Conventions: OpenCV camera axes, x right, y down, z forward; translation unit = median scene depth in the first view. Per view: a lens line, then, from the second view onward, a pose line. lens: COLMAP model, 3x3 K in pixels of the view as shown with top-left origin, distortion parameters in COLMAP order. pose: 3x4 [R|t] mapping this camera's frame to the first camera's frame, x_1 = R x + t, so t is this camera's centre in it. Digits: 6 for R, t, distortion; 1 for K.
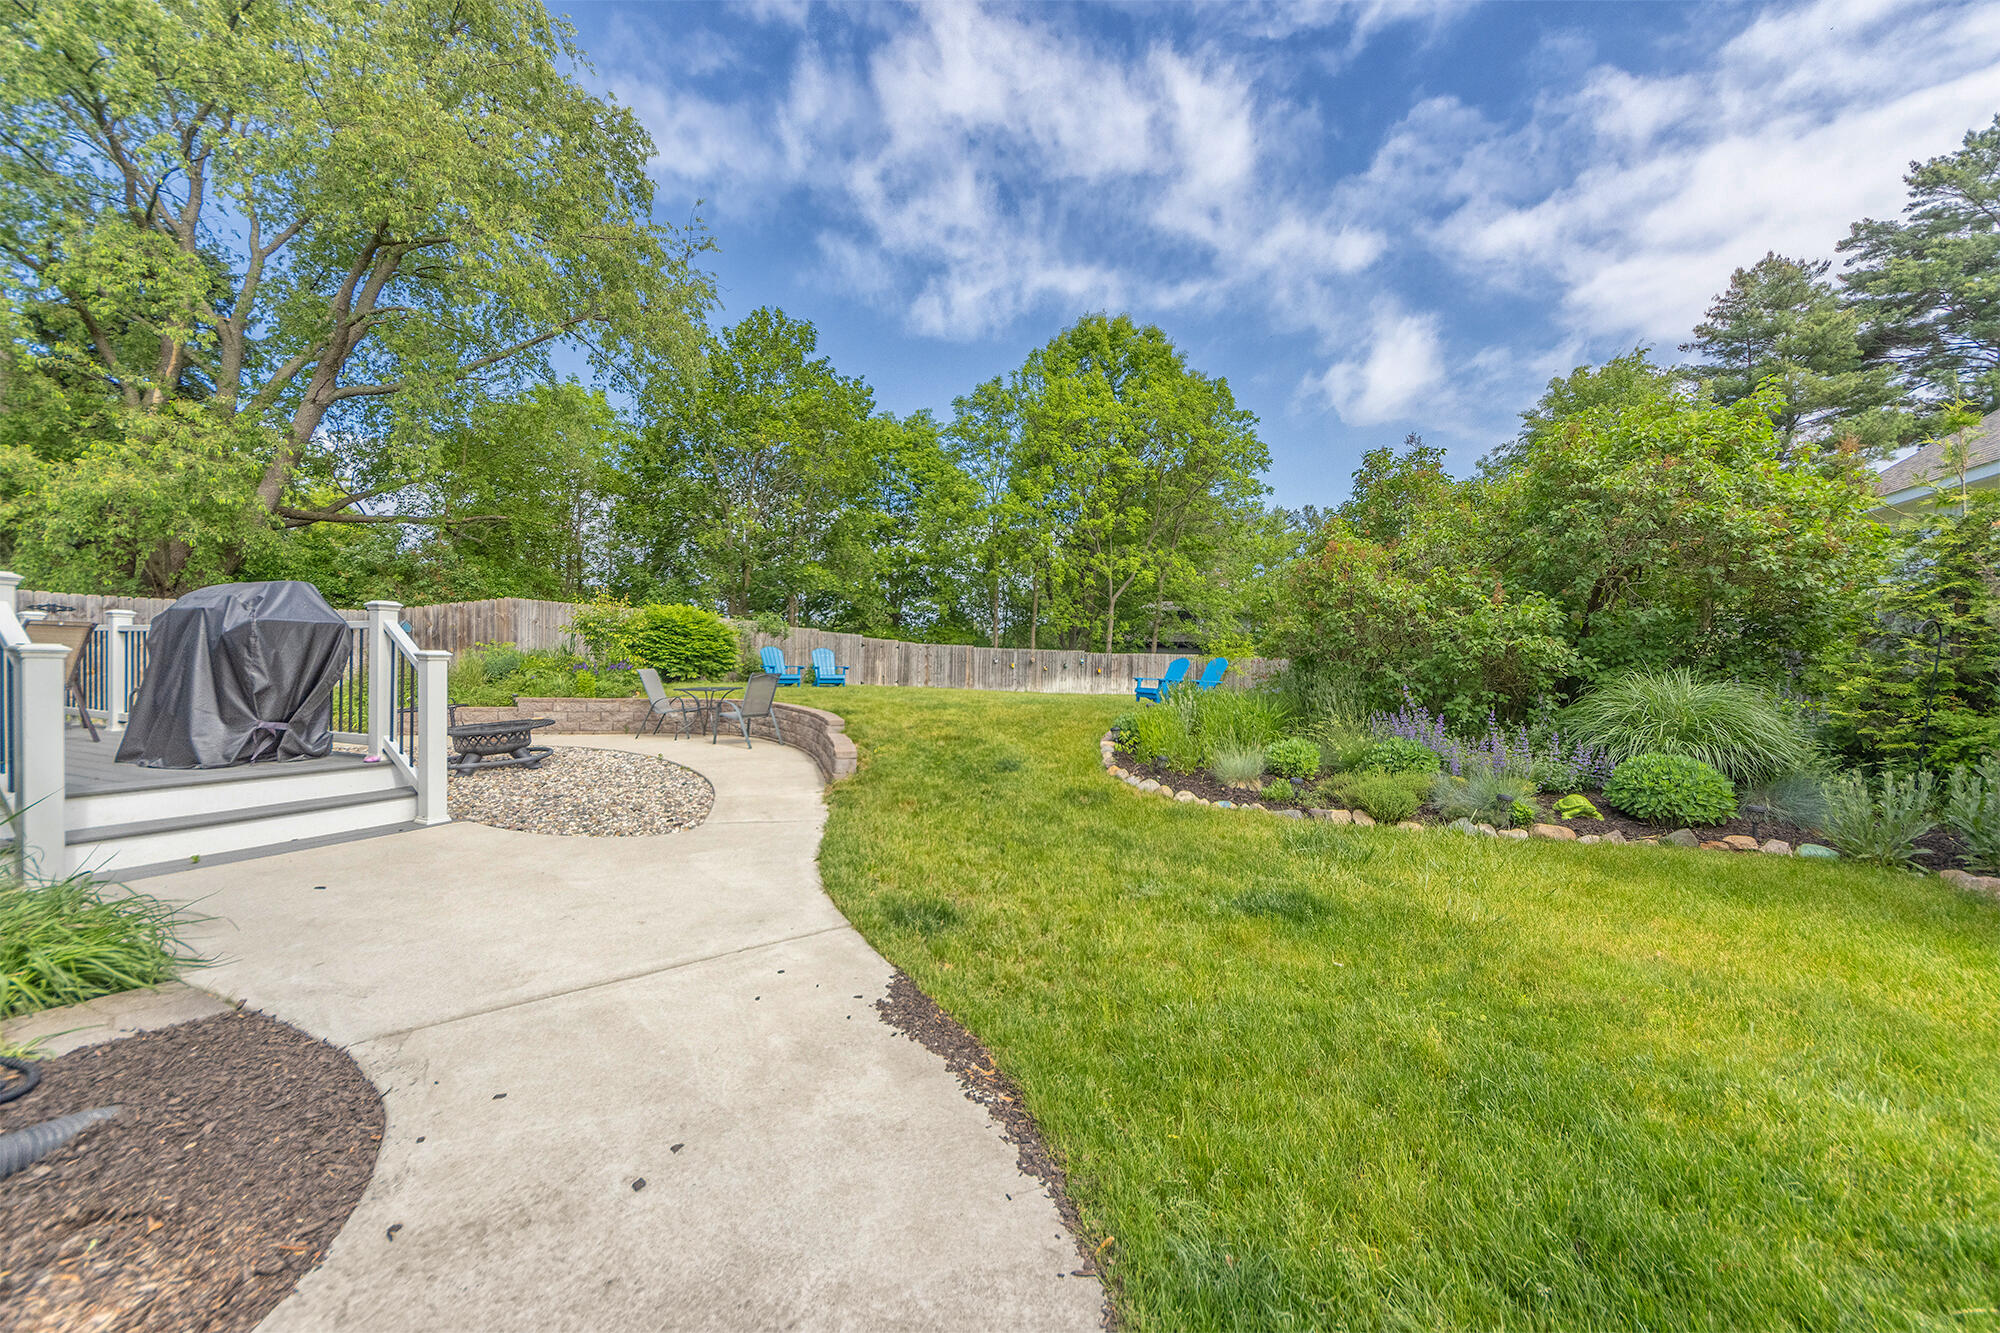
lens RADIAL K [[765.3, 0, 1004.4], [0, 765.3, 671.6], [0, 0, 1]] dist [-0.003435, 0.000508]
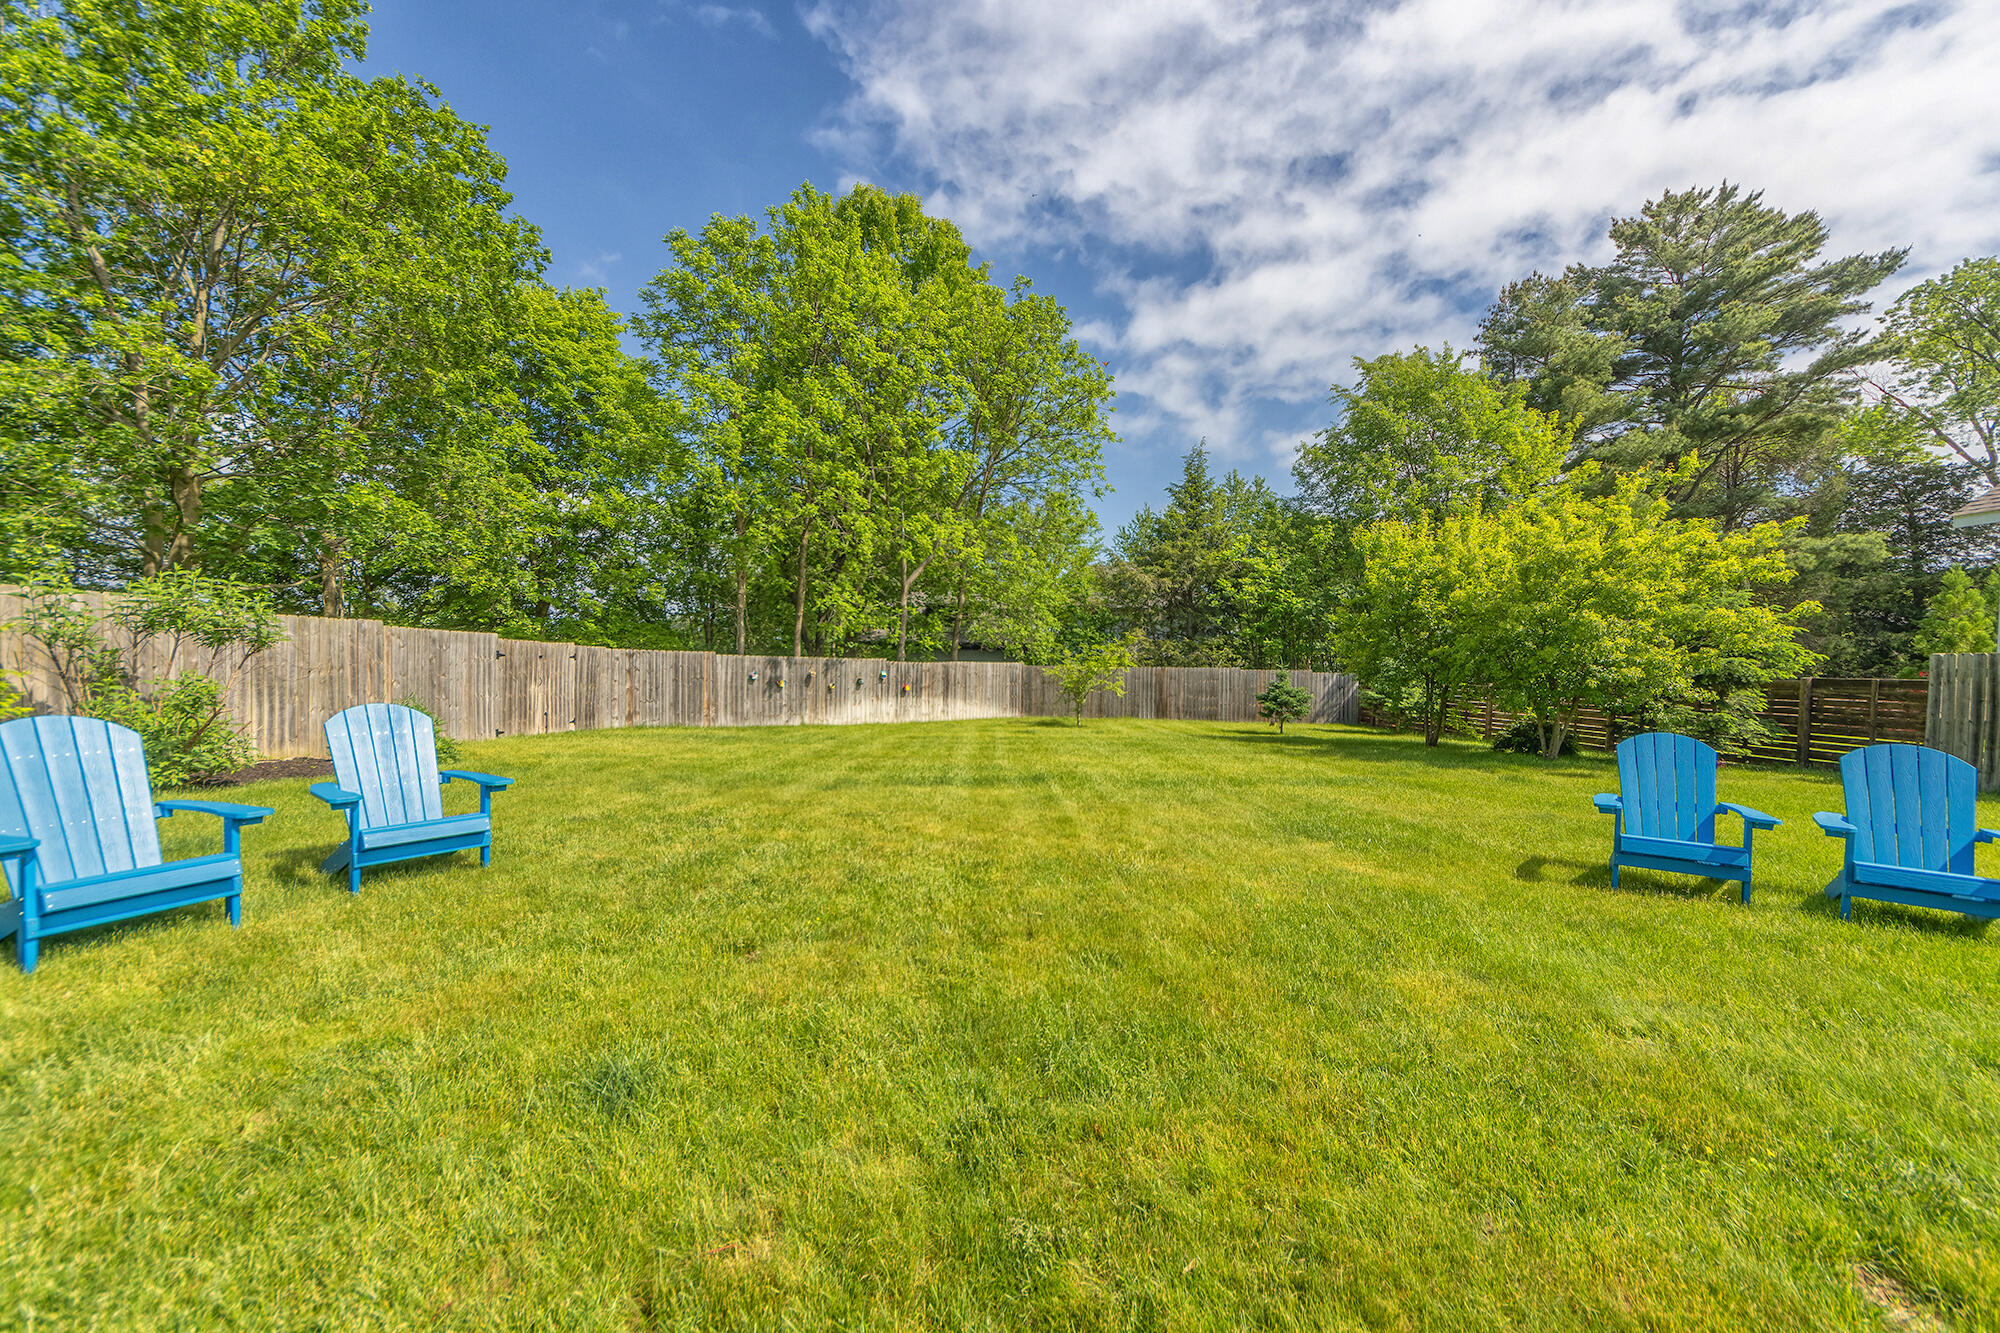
lens RADIAL K [[765.3, 0, 1027.7], [0, 765.3, 688.9], [0, 0, 1]] dist [-0.003435, 0.000508]
pose [[0.900586, -0.021878, 0.434127, -0.078331], [0.008929, 0.999453, 0.031844, -0.021504], [-0.434586, -0.024802, 0.900289, 0.345787]]
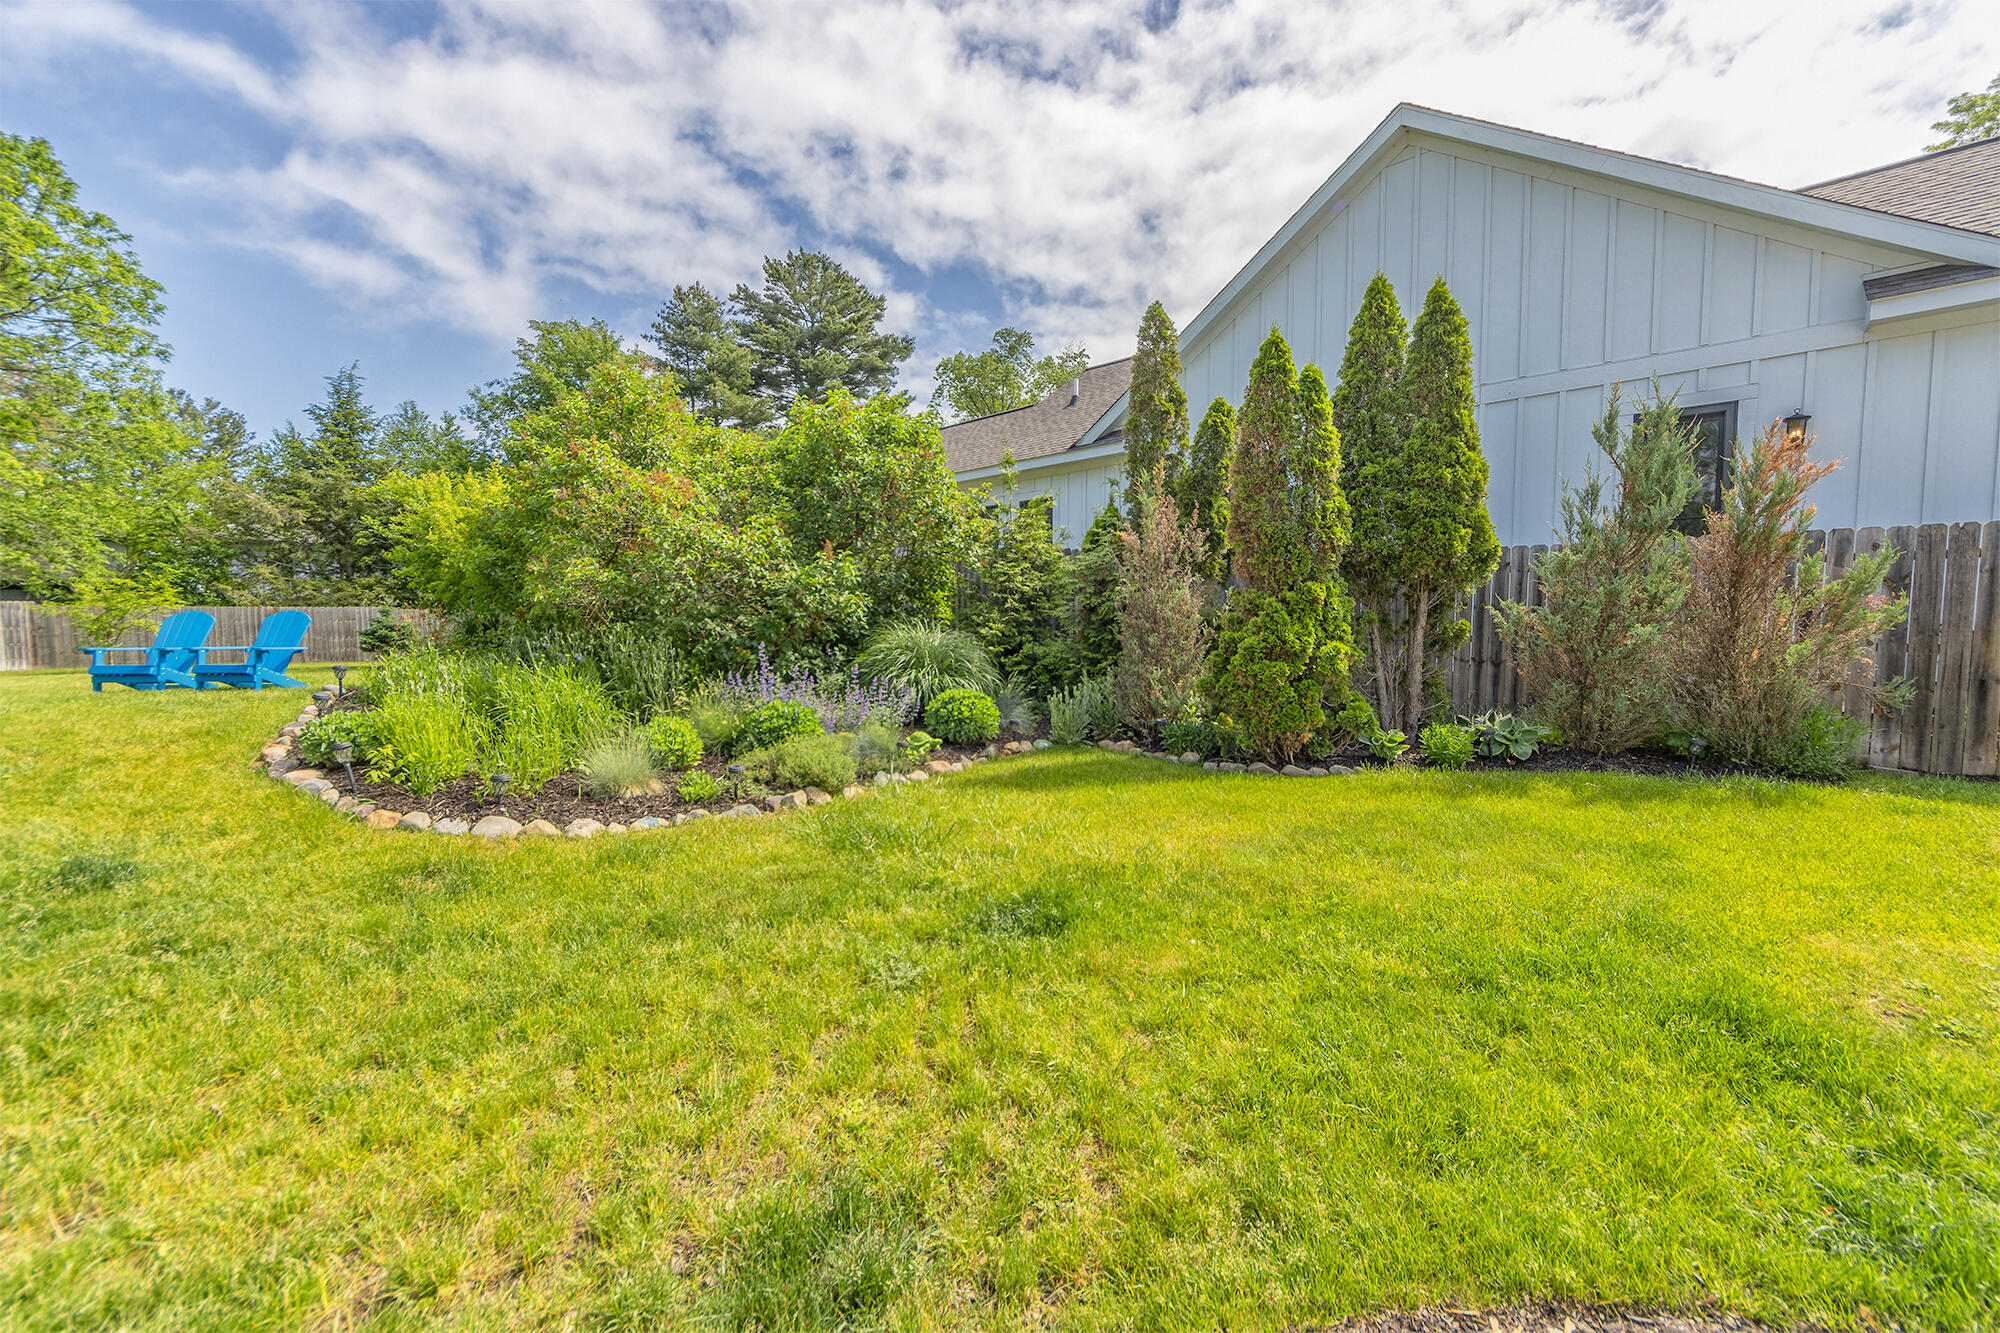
lens RADIAL K [[765.3, 0, 998.7], [0, 765.3, 662.1], [0, 0, 1]] dist [-0.003435, 0.000508]
pose [[0.348276, -0.070423, 0.934743, -0.046421], [0.015812, 0.997473, 0.069258, -0.002999], [-0.937259, -0.009341, 0.348510, 0.087192]]
